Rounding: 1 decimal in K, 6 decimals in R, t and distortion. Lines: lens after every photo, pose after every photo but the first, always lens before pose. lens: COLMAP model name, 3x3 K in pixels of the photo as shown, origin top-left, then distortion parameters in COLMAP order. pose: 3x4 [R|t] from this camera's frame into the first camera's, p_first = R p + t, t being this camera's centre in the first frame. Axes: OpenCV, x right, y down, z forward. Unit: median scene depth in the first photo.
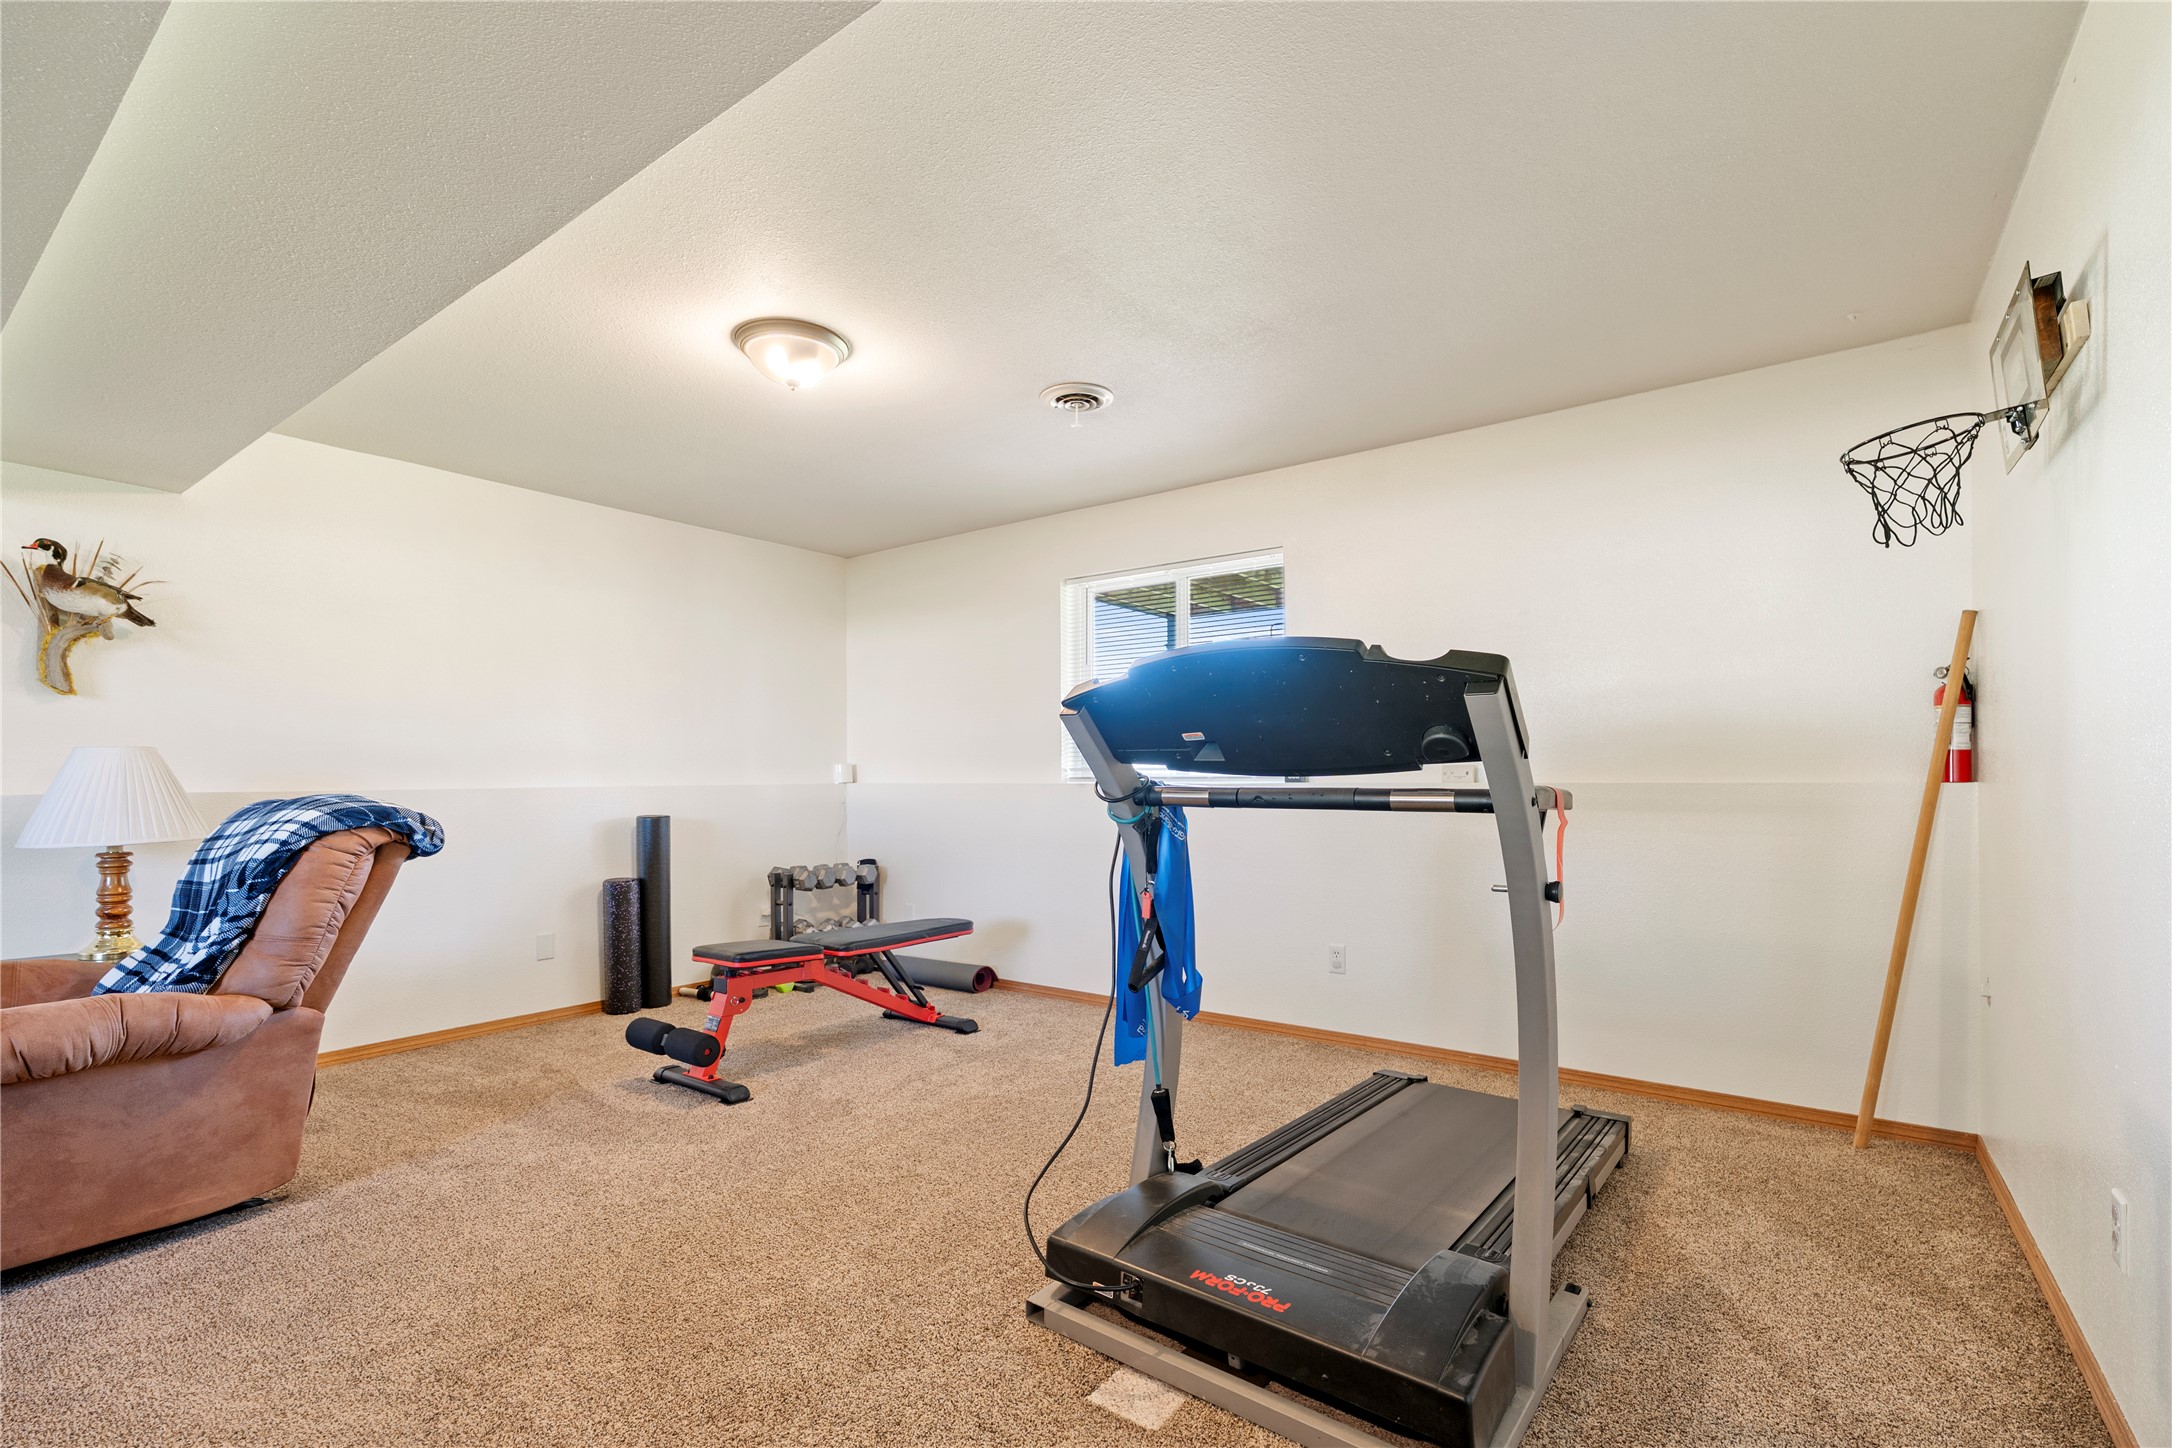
lens RADIAL K [[973.4, 0, 1085.8], [0, 973.4, 768.2], [0, 0, 1]] dist [0.001095, -0.004333]
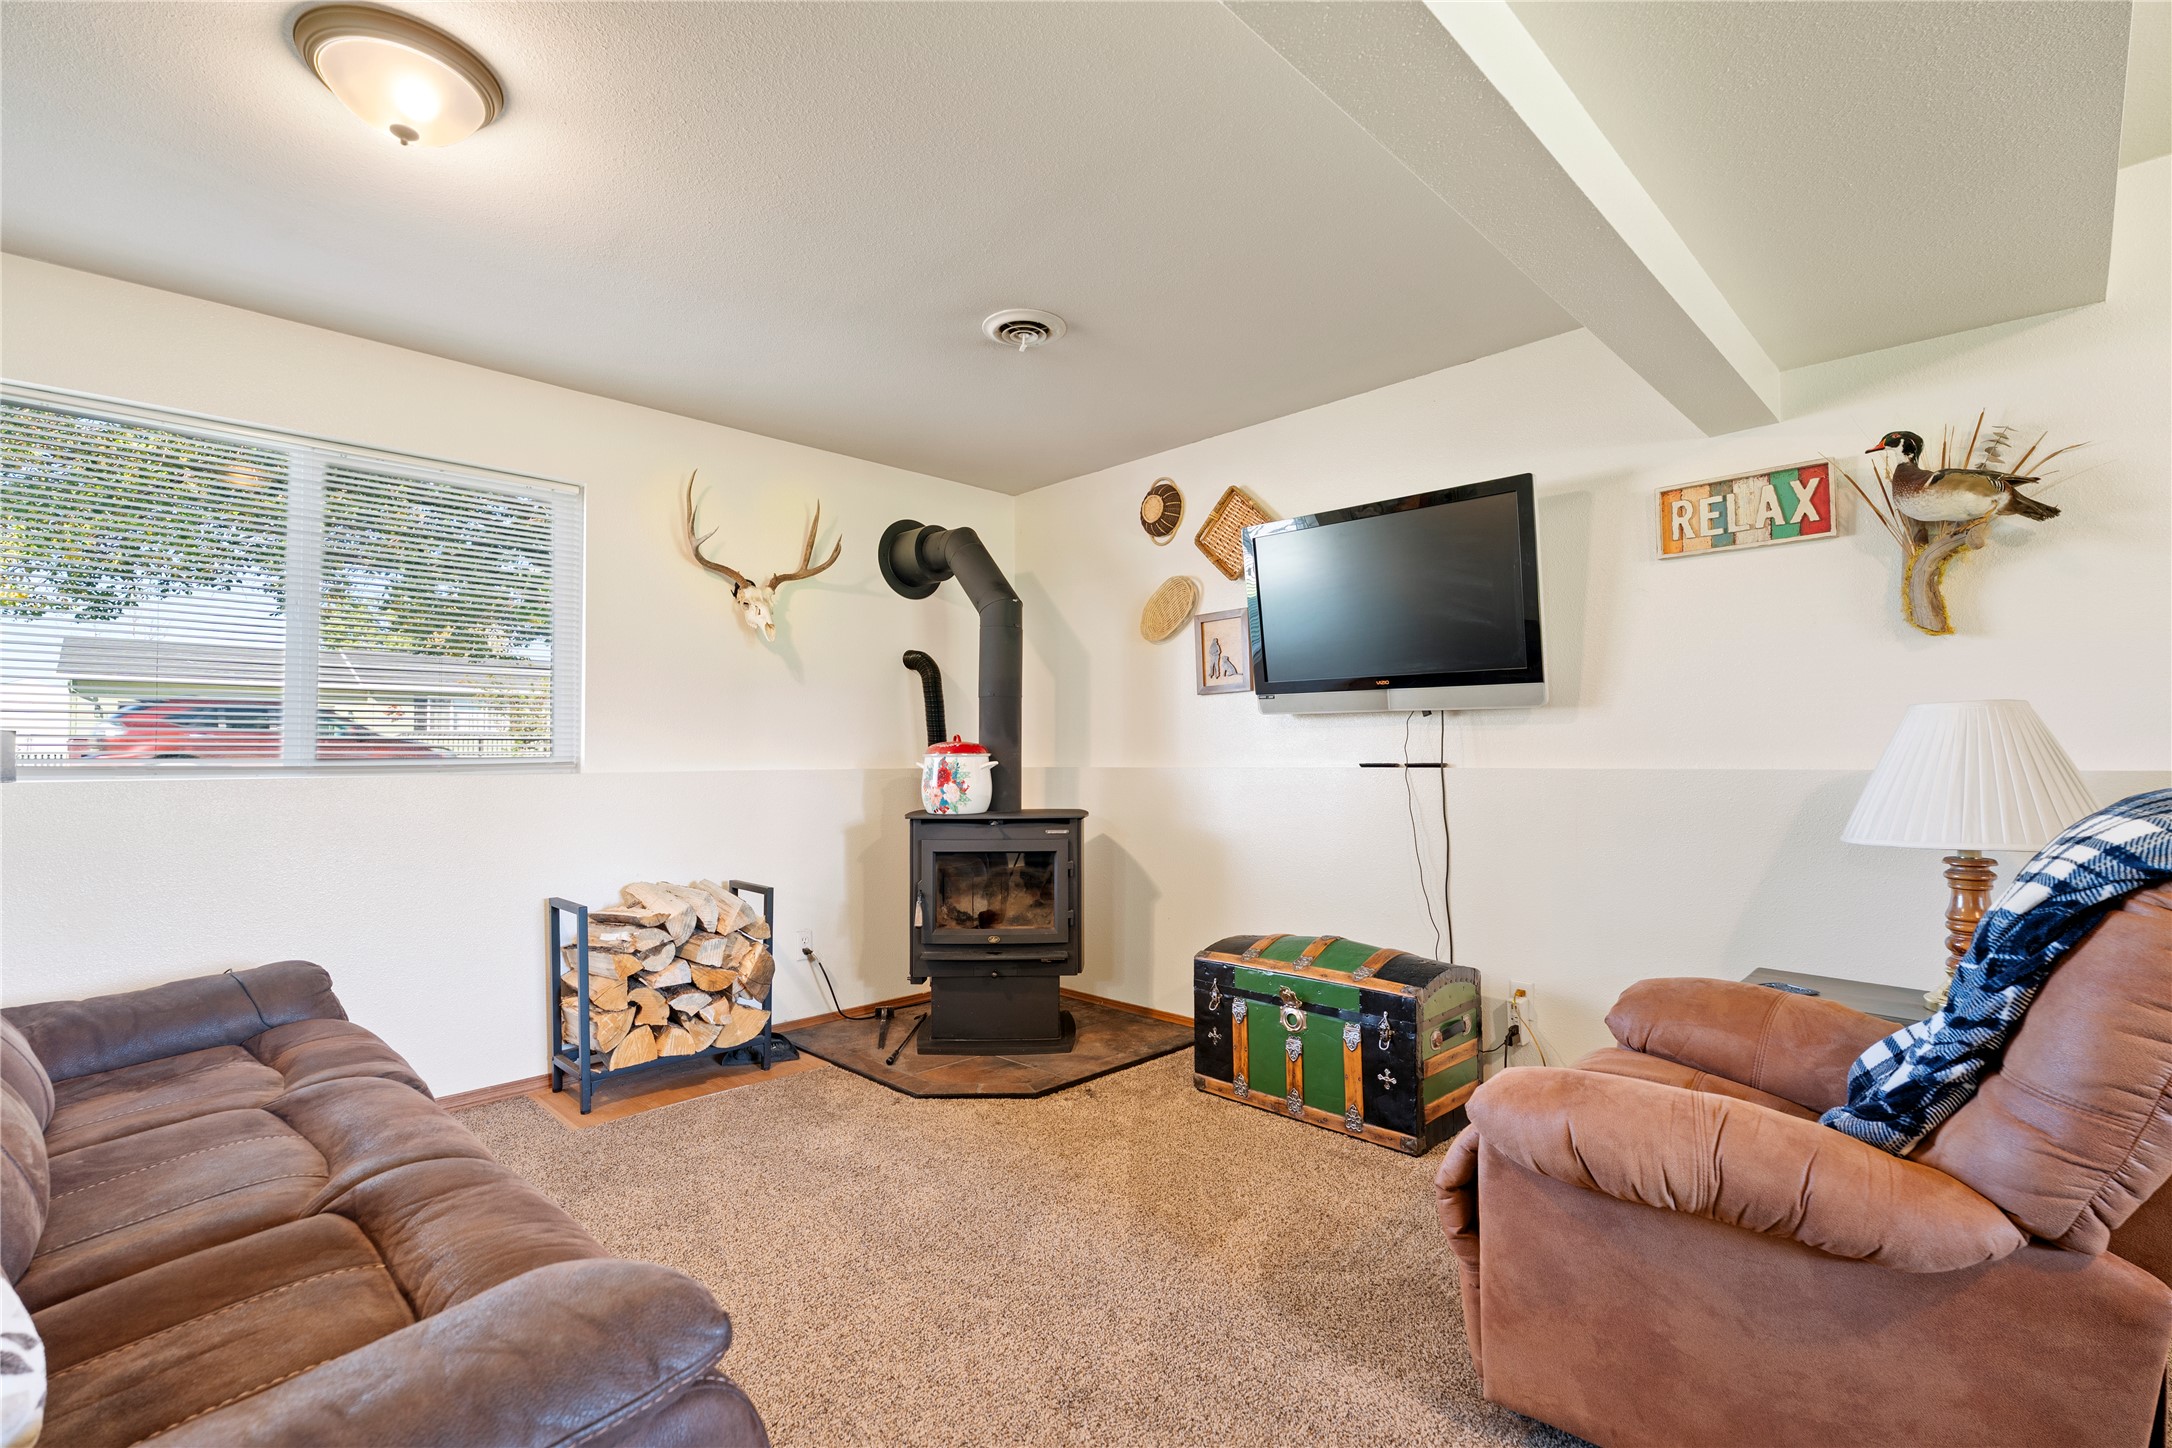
lens RADIAL K [[976.3, 0, 1073.4], [0, 976.3, 725.3], [0, 0, 1]] dist [0.000019, 0.000579]
pose [[-0.161881, -0.024872, -0.986497, -0.271790], [0.014367, 0.999517, -0.027558, 0.004679], [0.986706, -0.018634, -0.161445, 0.592930]]
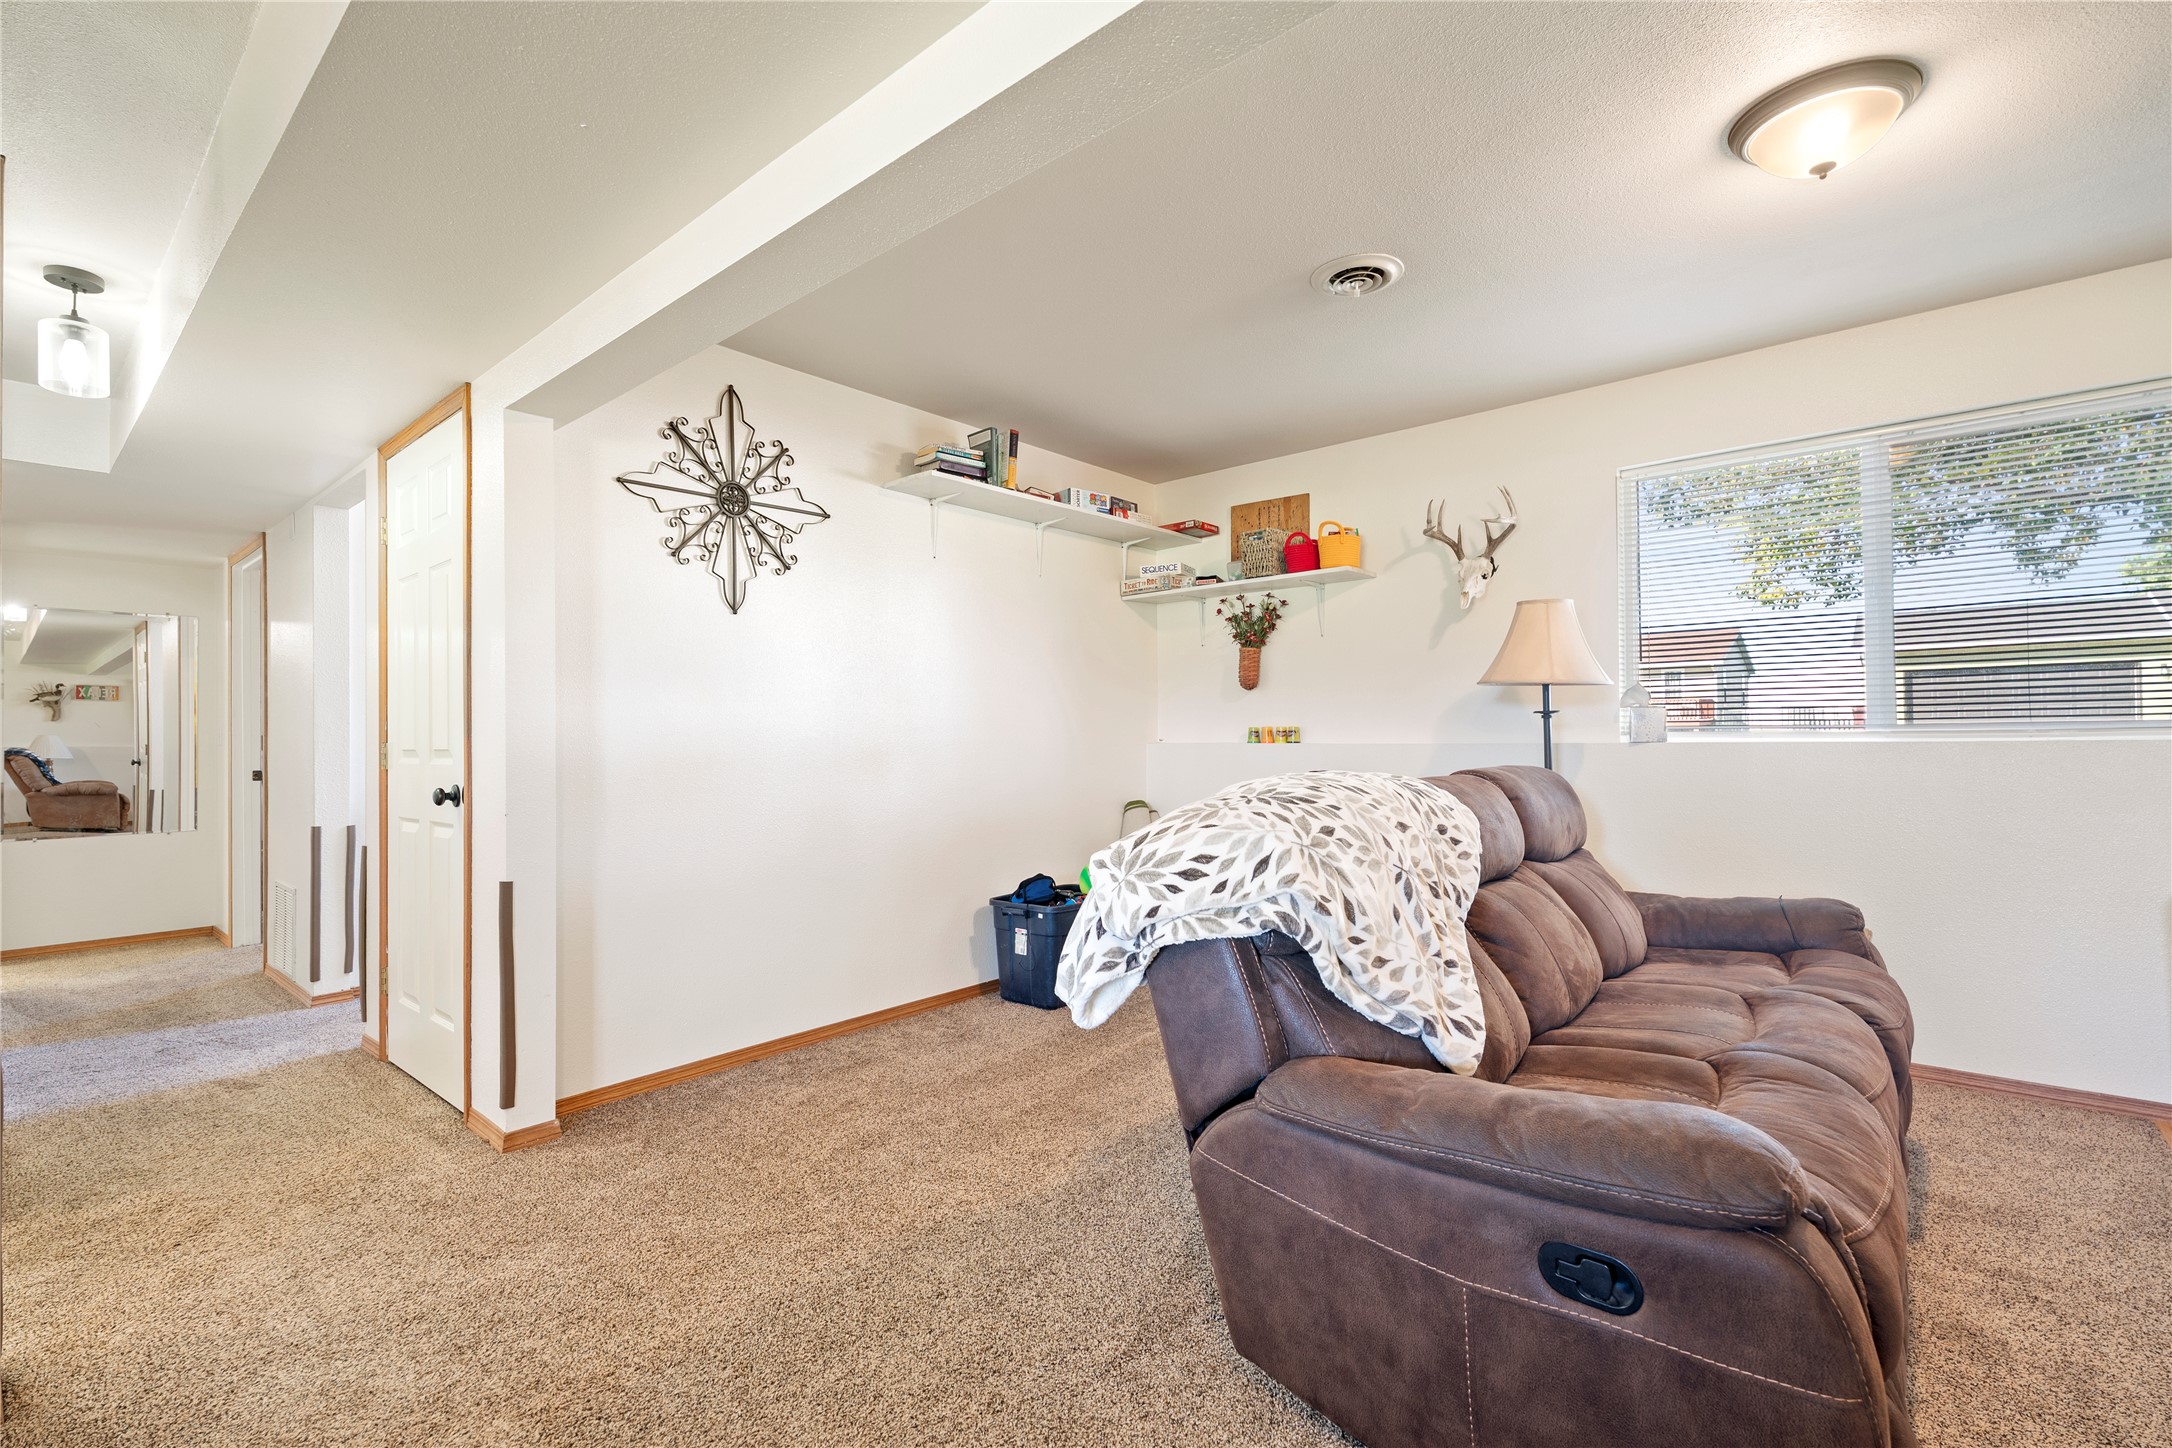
lens RADIAL K [[976.3, 0, 1073.4], [0, 976.3, 725.3], [0, 0, 1]] dist [0.000019, 0.000579]
pose [[-0.996182, 0.018487, 0.085319, -0.338556], [0.016968, 0.999685, -0.018495, 0.007487], [-0.085634, -0.016977, -0.996182, 0.856431]]
